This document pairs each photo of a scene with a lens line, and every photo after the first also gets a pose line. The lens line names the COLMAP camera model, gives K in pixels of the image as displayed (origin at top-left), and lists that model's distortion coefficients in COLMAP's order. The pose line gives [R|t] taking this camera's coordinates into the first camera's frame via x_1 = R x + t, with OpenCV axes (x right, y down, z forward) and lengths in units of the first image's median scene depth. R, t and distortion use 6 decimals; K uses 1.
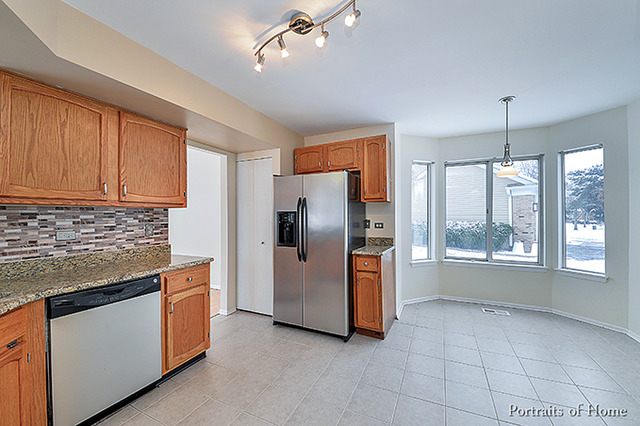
lens RADIAL K [[265.7, 0, 317.0], [0, 265.7, 215.5], [0, 0, 1]] dist [-0.014519, -0.000667]
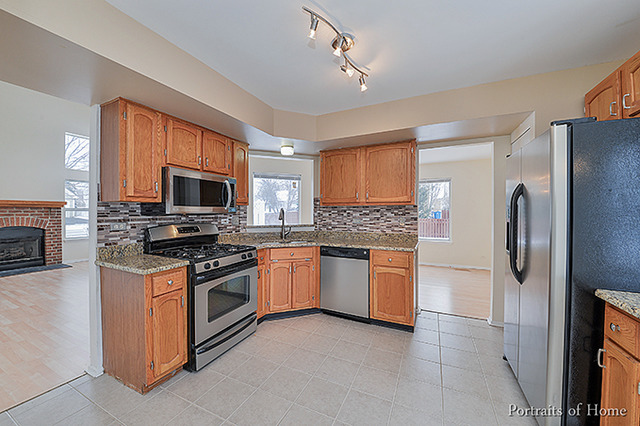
lens RADIAL K [[243.7, 0, 313.9], [0, 243.7, 212.7], [0, 0, 1]] dist [-0.019778, -0.001487]
pose [[-0.057106, 0.008590, -0.998331, 0.781712], [-0.003614, 0.999955, 0.008811, -0.000969], [0.998362, 0.004111, -0.057072, 0.736161]]
